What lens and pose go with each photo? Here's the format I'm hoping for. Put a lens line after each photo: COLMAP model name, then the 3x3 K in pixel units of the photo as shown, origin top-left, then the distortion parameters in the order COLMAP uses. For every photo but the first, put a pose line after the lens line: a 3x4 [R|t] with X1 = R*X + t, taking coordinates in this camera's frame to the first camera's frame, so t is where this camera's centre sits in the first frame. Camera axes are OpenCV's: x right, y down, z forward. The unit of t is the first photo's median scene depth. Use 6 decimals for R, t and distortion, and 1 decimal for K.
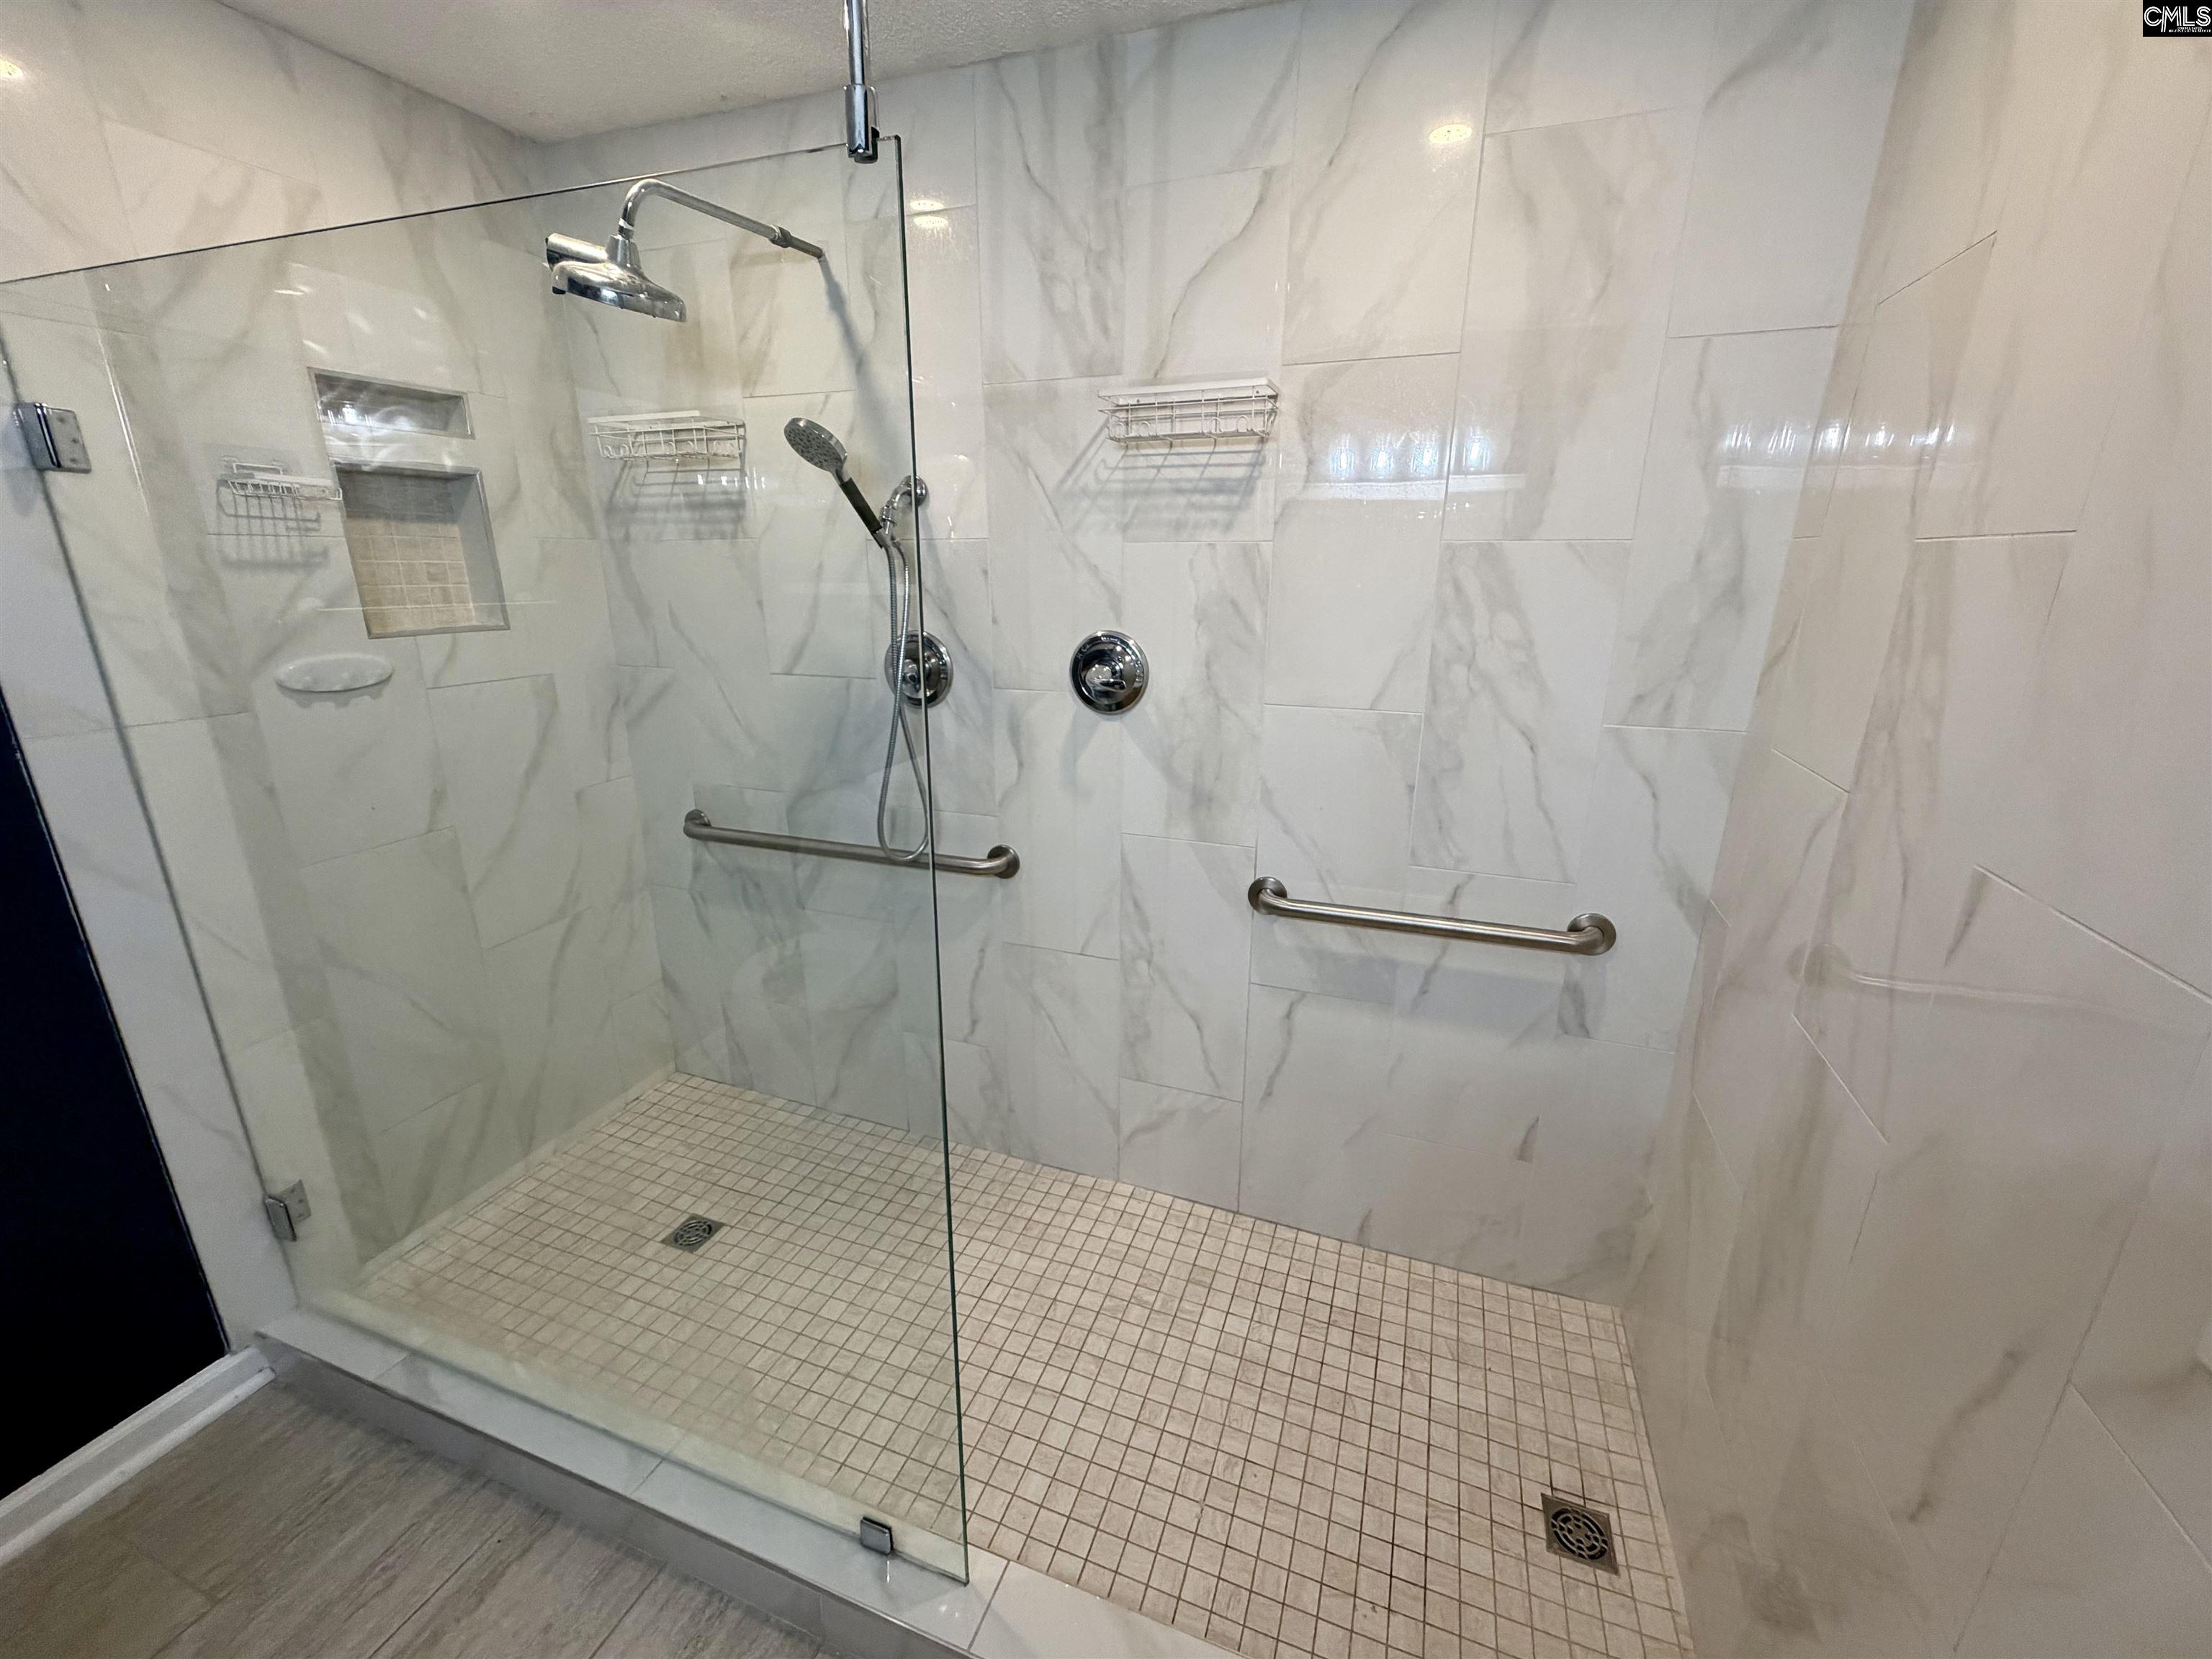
lens RADIAL K [[892.6, 0, 1102.9], [0, 892.6, 834.0], [0, 0, 1]] dist [-0.004551, -0.000492]
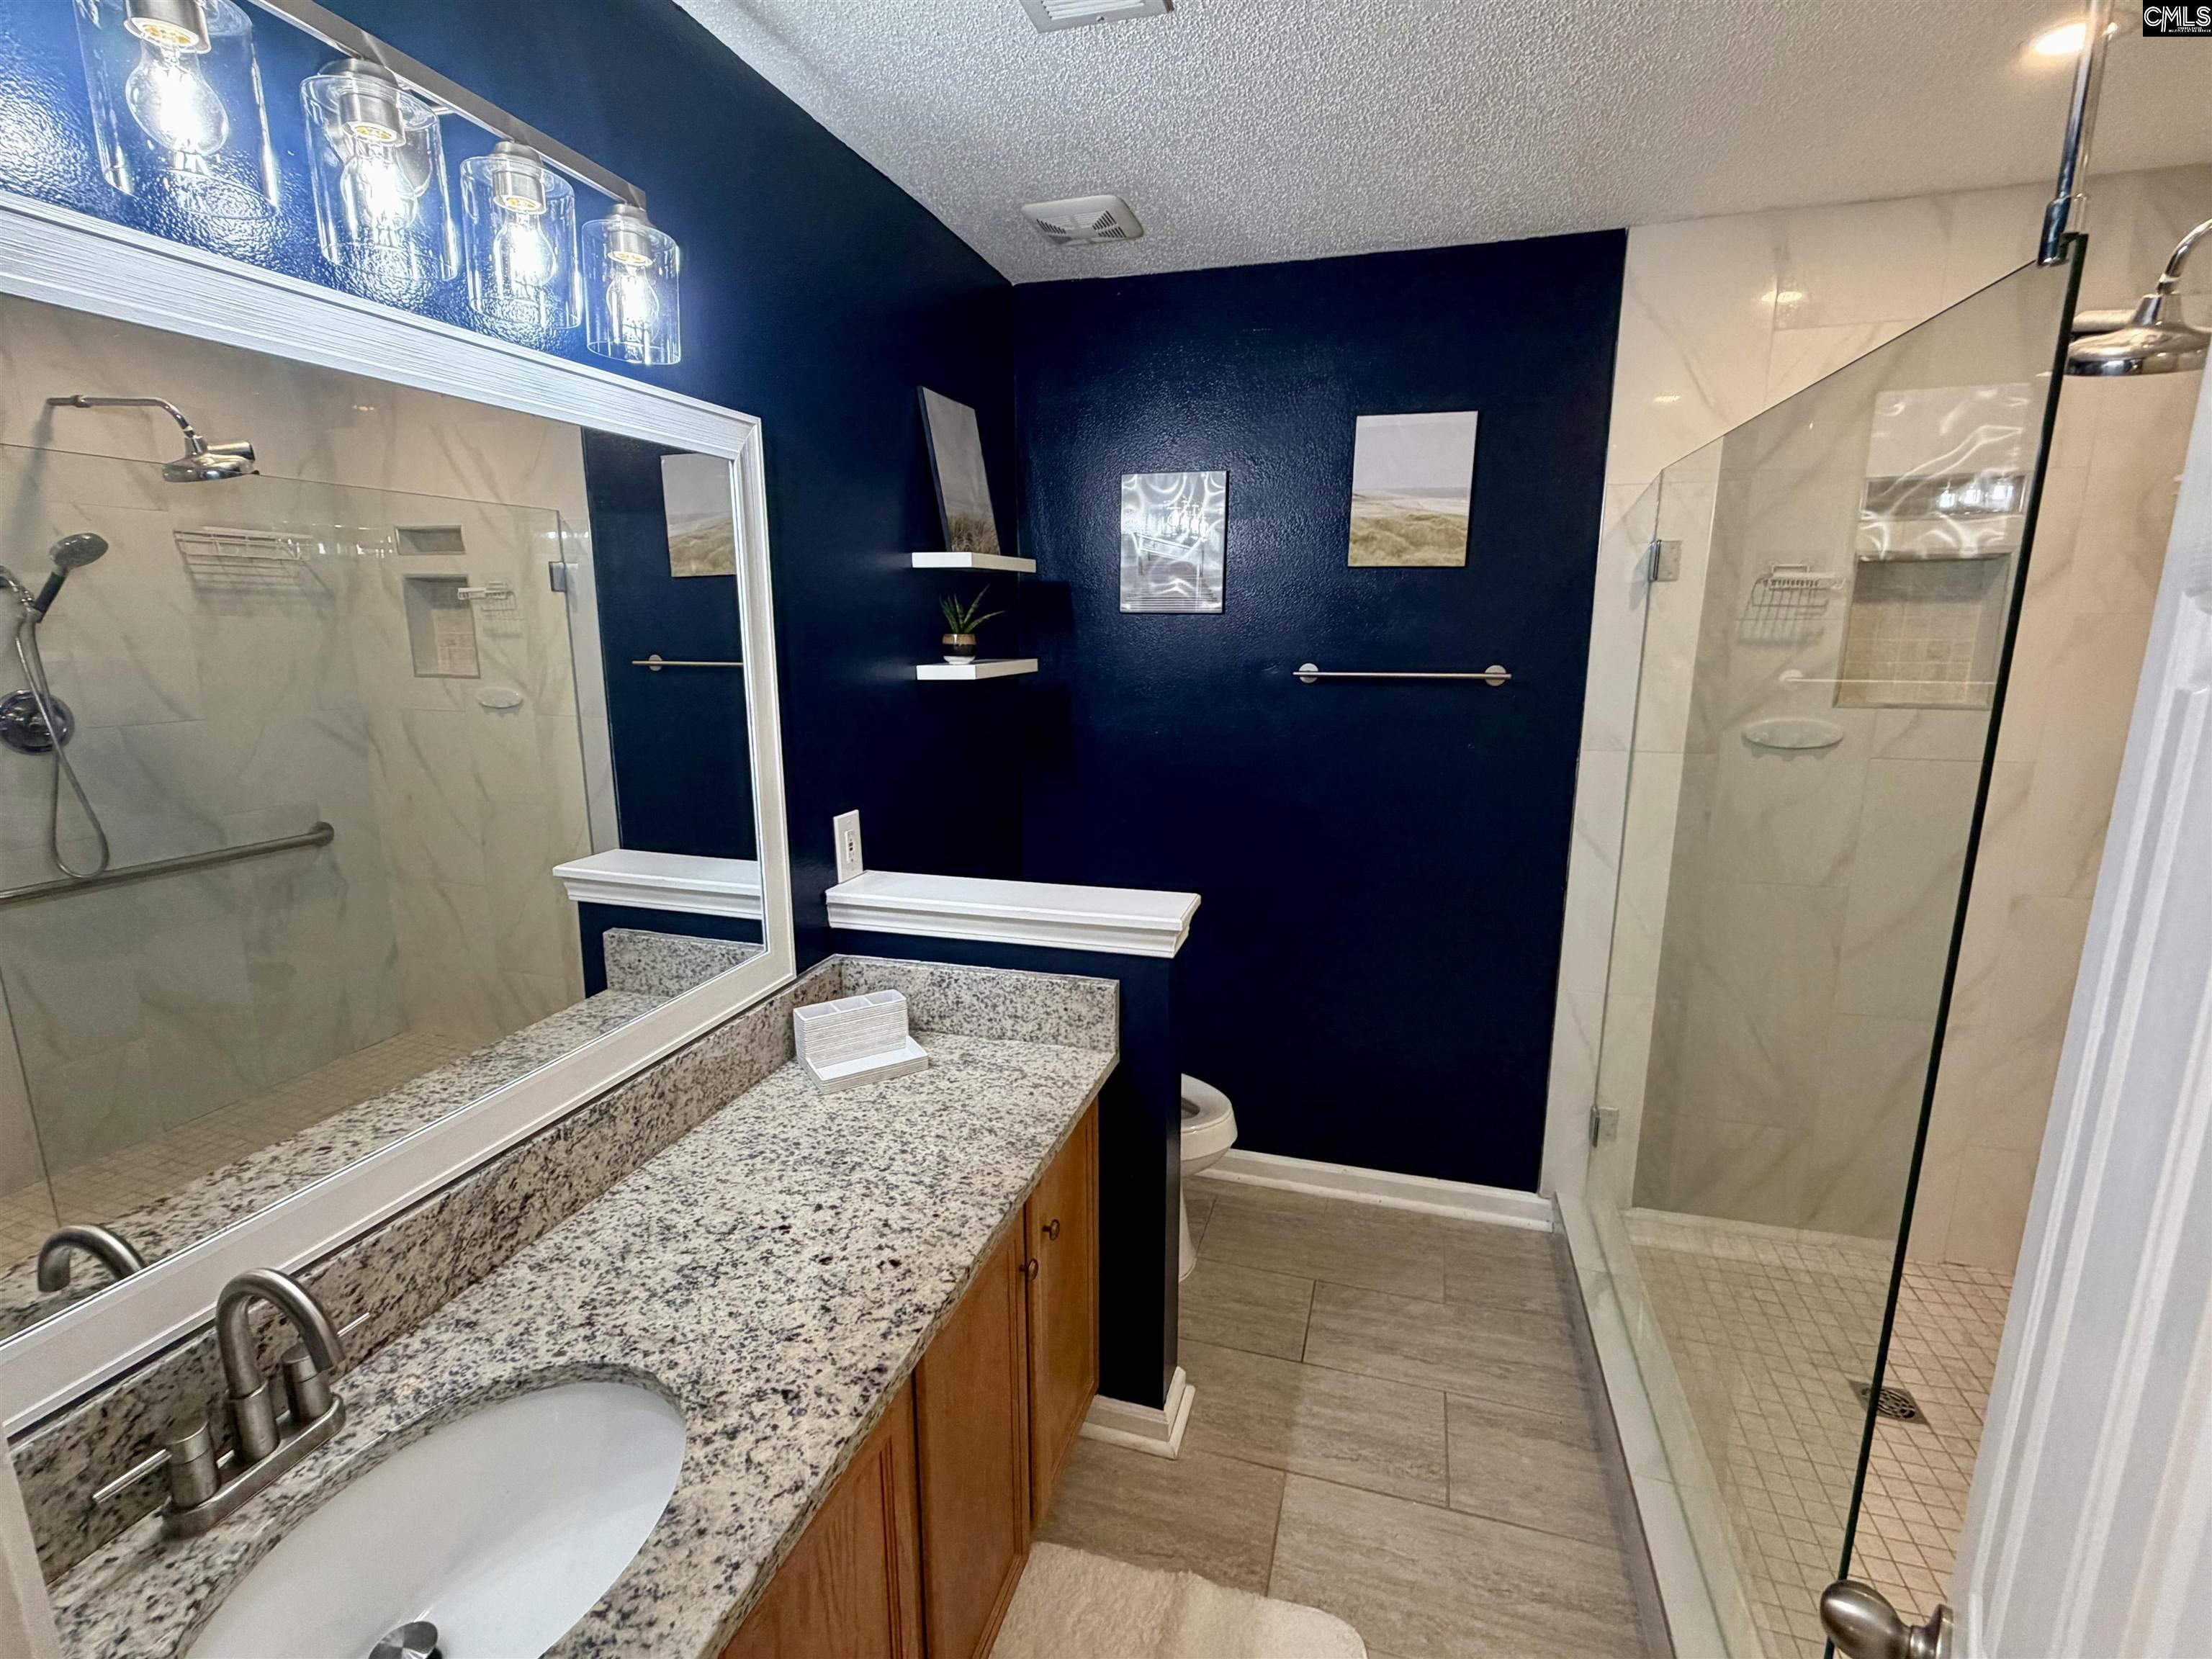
lens RADIAL K [[1021.8, 0, 1104.9], [0, 1021.8, 830.5], [0, 0, 1]] dist [0.001317, 0.000335]
pose [[0.062126, 0.196534, -0.978527, 0.440836], [-0.284725, 0.943169, 0.171356, -0.034127], [0.956594, 0.267966, 0.114554, 0.014938]]
